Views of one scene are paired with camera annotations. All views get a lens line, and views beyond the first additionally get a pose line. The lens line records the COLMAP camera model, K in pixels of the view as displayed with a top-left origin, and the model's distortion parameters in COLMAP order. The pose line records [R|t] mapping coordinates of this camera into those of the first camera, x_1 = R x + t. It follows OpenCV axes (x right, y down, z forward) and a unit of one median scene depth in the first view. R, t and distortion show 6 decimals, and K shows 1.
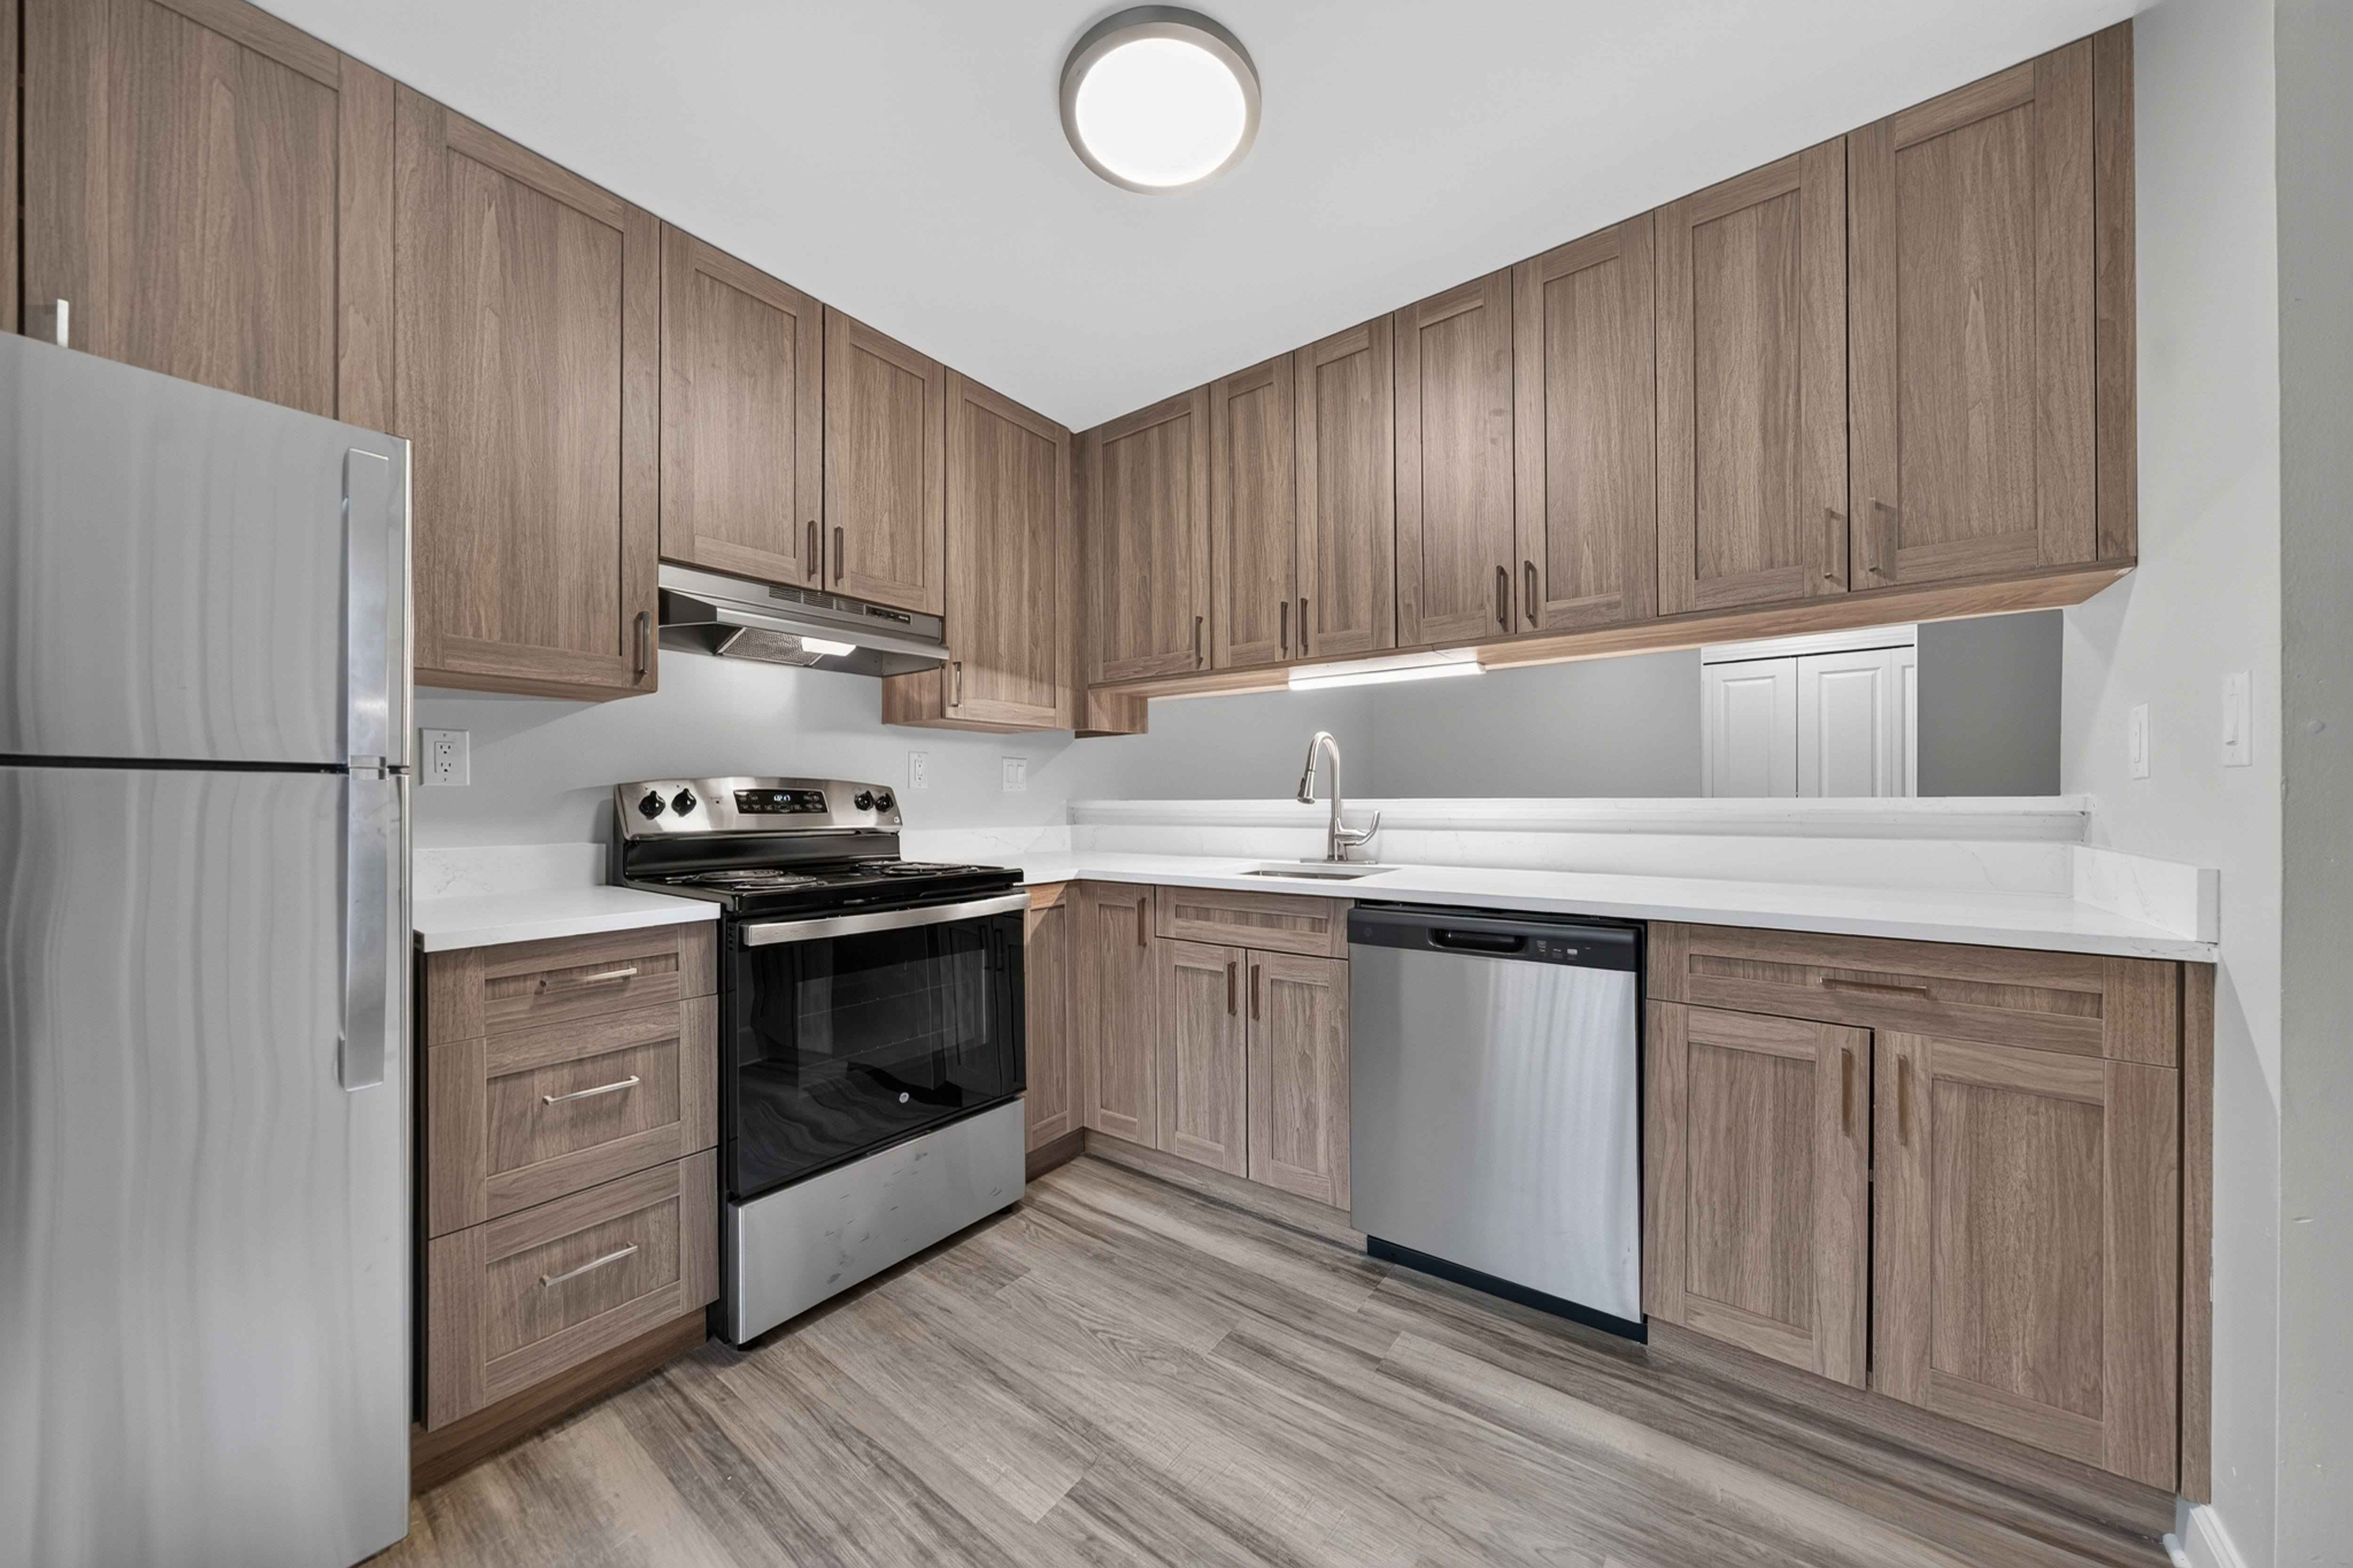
lens RADIAL K [[804.2, 0, 1176.6], [0, 804.2, 795.0], [0, 0, 1]] dist [-0.000564, 0.000004]
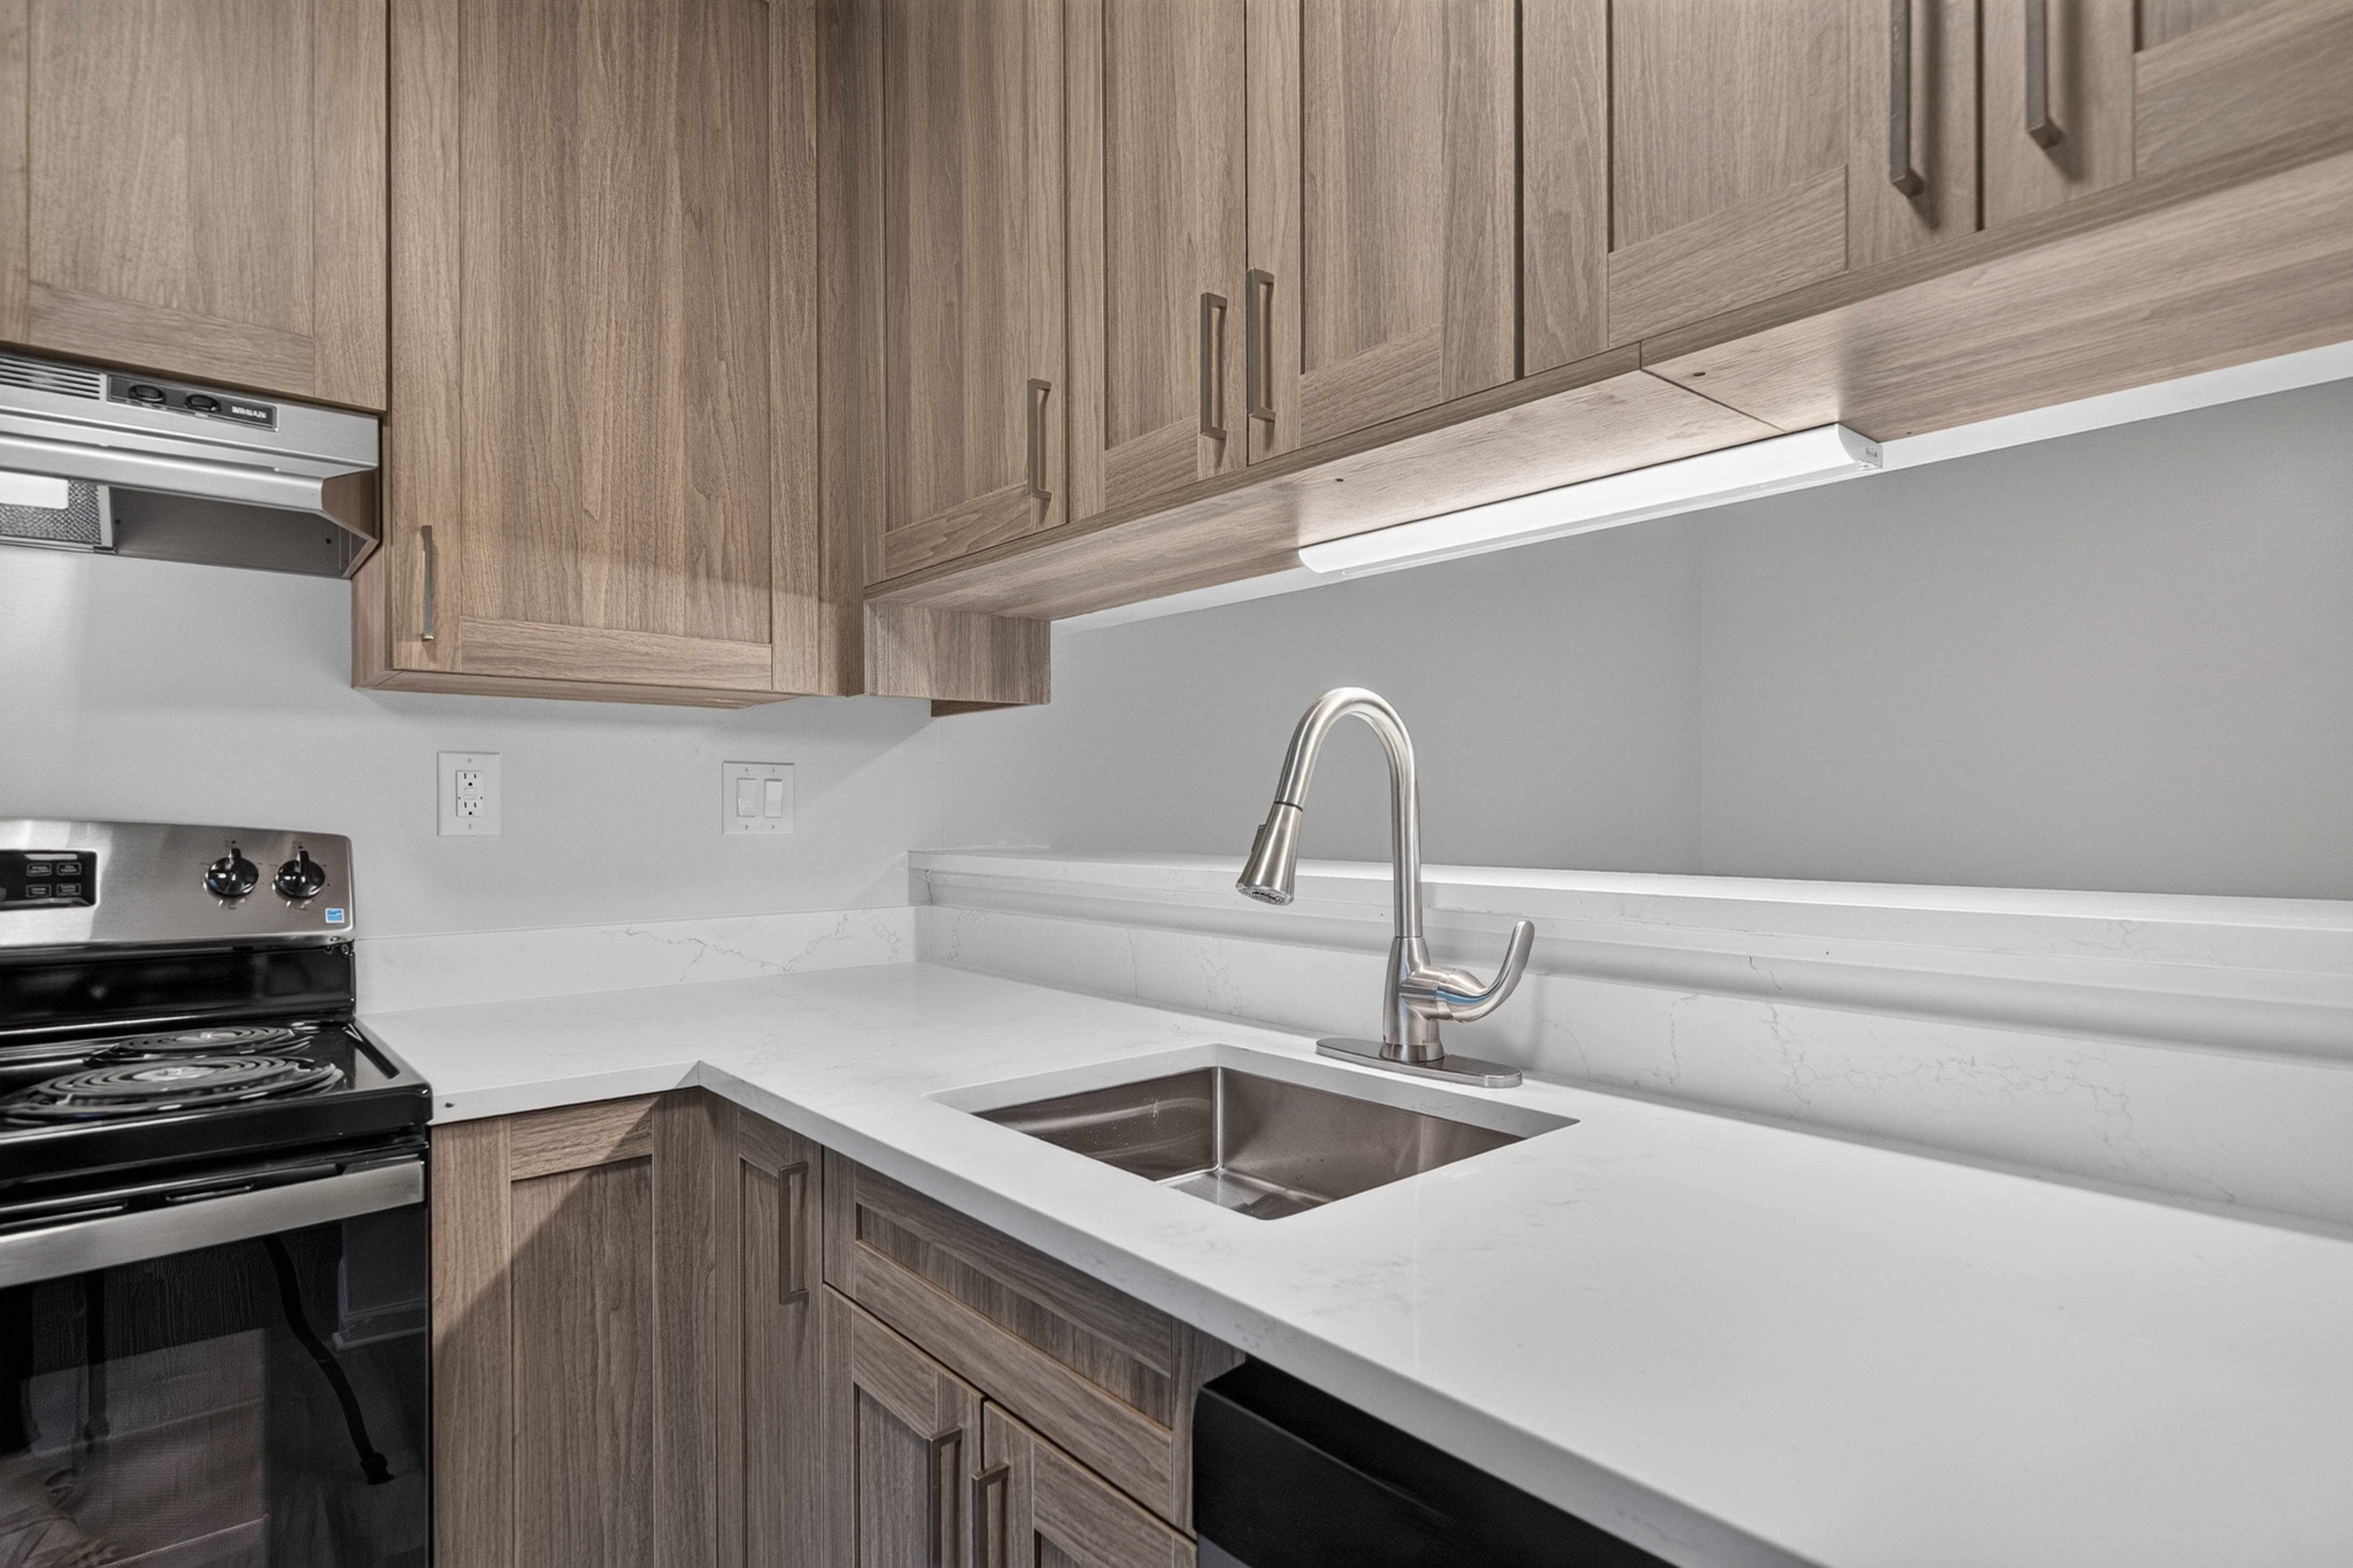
lens RADIAL K [[1194.0, 0, 1190.9], [0, 1194.0, 821.7], [0, 0, 1]] dist [0.025345, -0.001191]
pose [[0.979639, 0.001086, -0.200763, 0.215596], [0.001768, 0.999900, 0.014036, -0.027010], [0.200758, -0.014105, 0.979539, 0.487208]]
